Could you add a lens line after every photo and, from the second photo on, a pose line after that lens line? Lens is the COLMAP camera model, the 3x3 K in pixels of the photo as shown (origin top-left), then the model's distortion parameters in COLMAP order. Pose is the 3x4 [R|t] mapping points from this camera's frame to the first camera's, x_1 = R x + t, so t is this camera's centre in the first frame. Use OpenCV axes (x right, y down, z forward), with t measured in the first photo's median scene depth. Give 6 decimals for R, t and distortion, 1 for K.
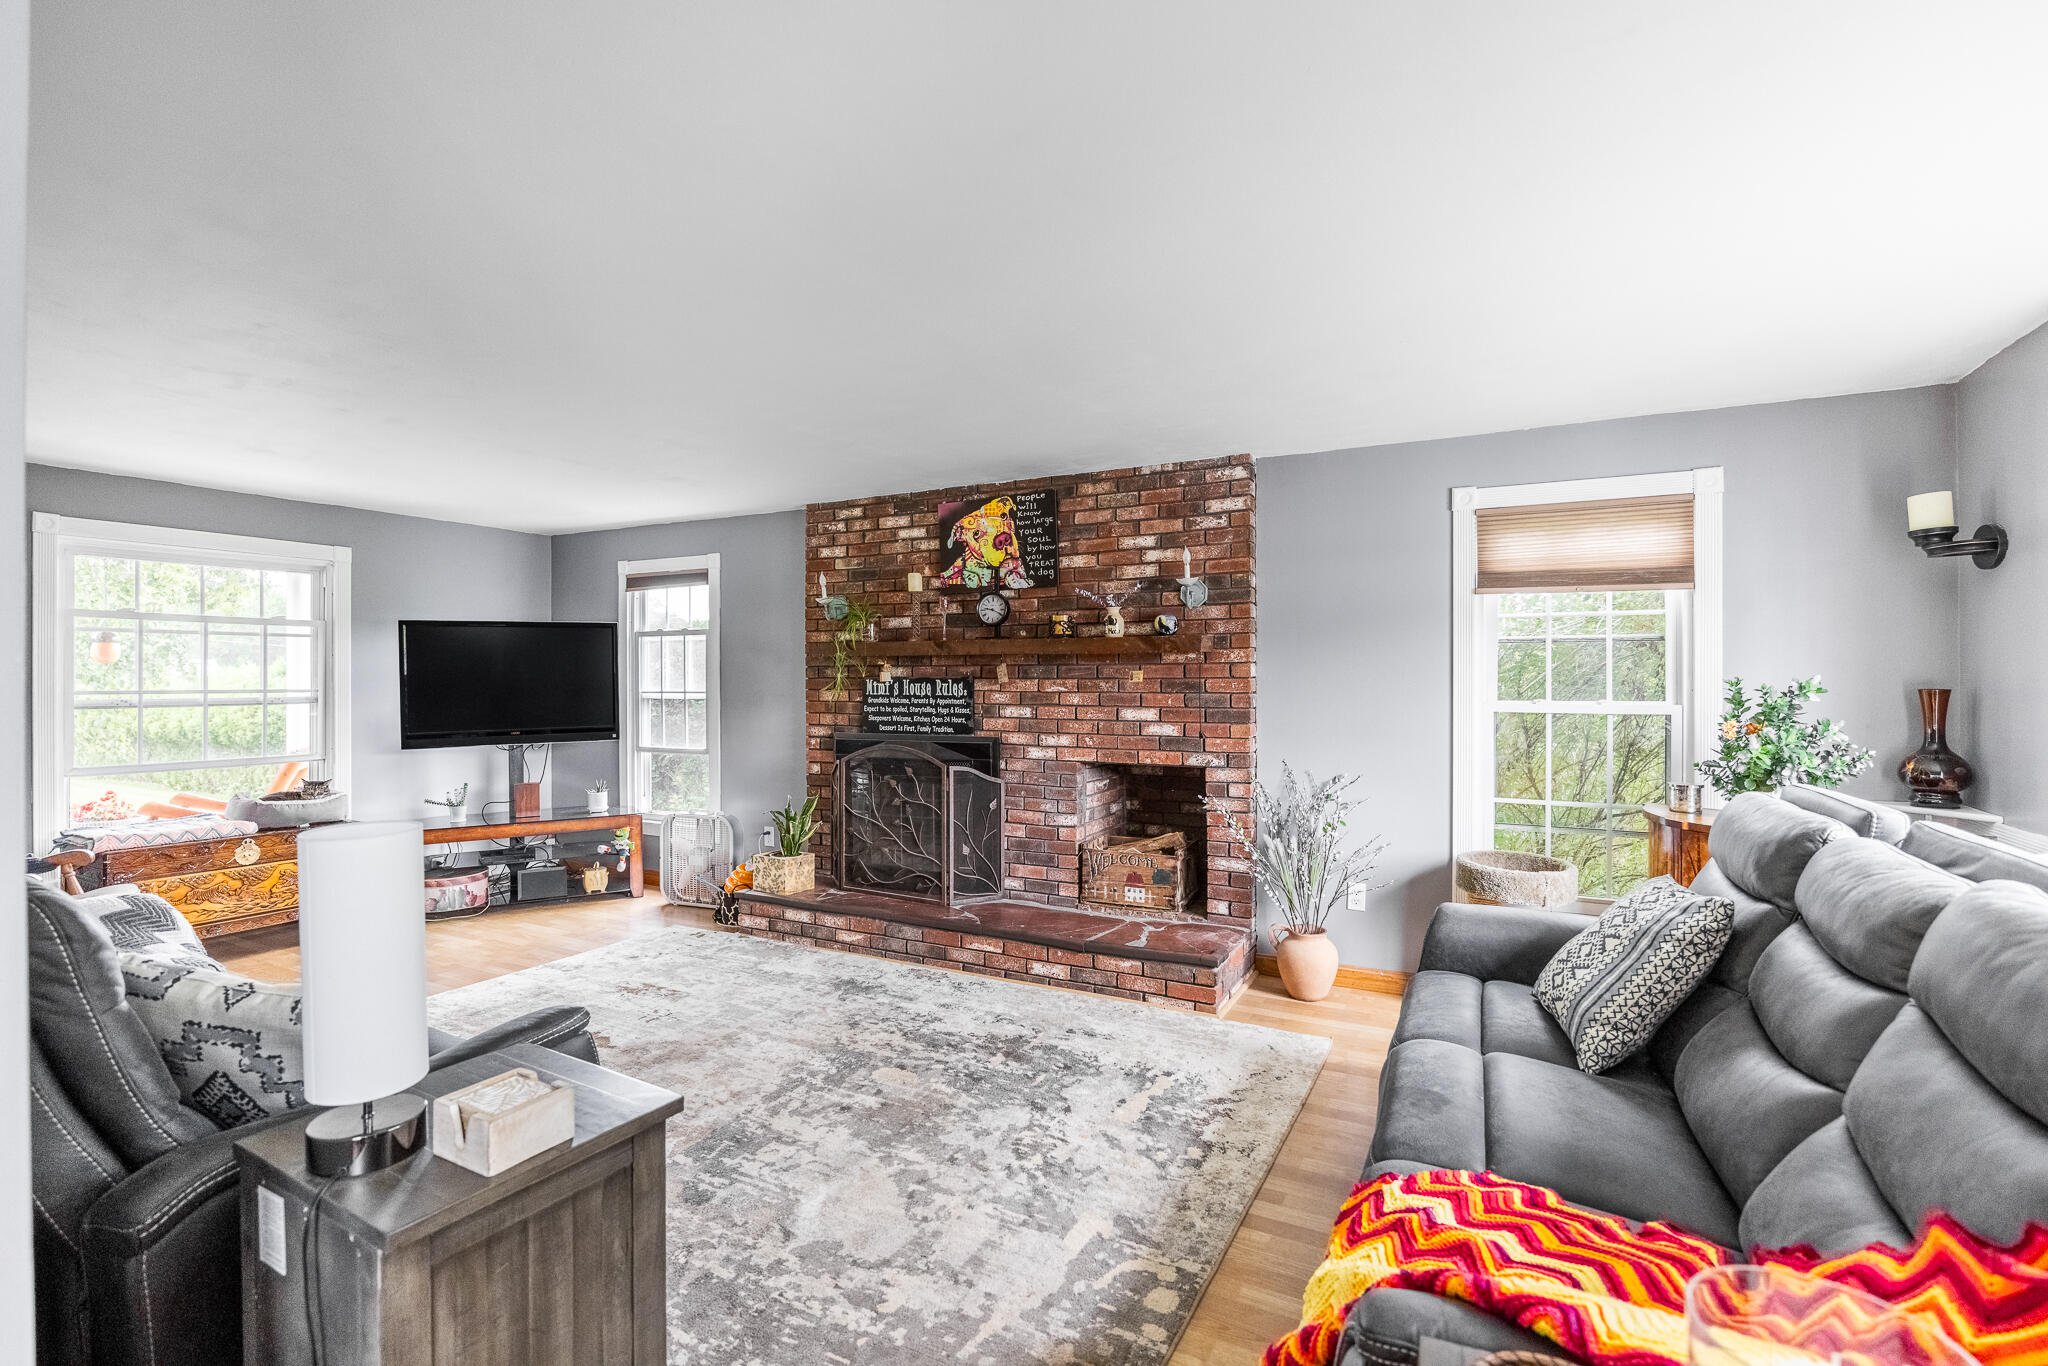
lens RADIAL K [[922.5, 0, 1011.7], [0, 922.5, 678.5], [0, 0, 1]] dist [-0.023182, -0.000283]
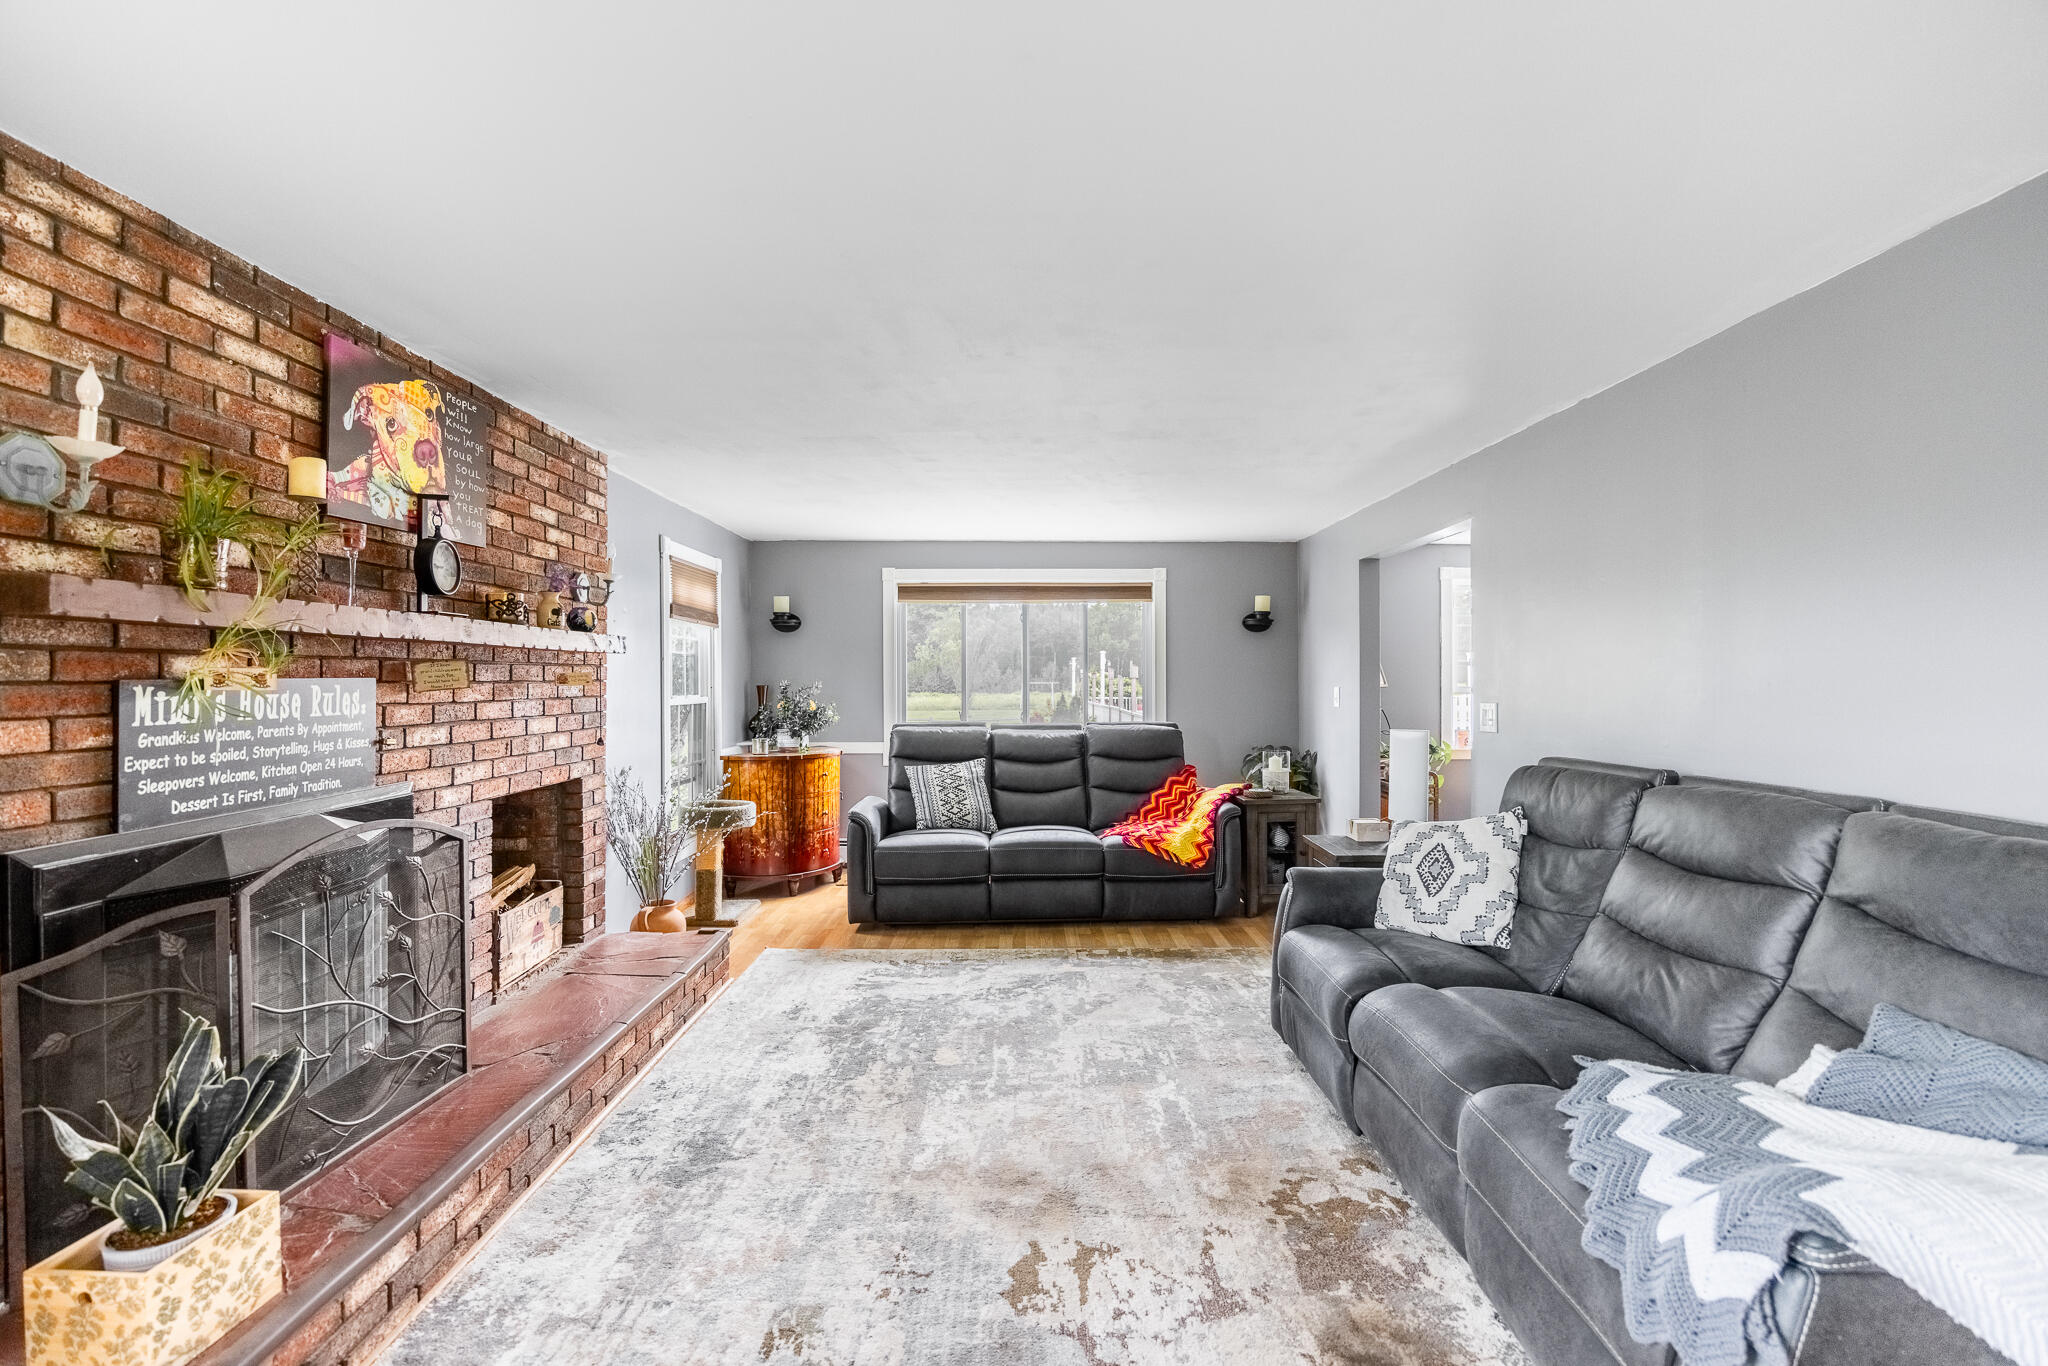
lens RADIAL K [[922.5, 0, 1018.5], [0, 922.5, 678.8], [0, 0, 1]] dist [-0.023182, -0.000283]
pose [[-0.493851, -0.000112, 0.869546, -0.715419], [-0.000392, 1.000000, -0.000093, -0.002299], [-0.869546, -0.000387, -0.493851, 0.952953]]
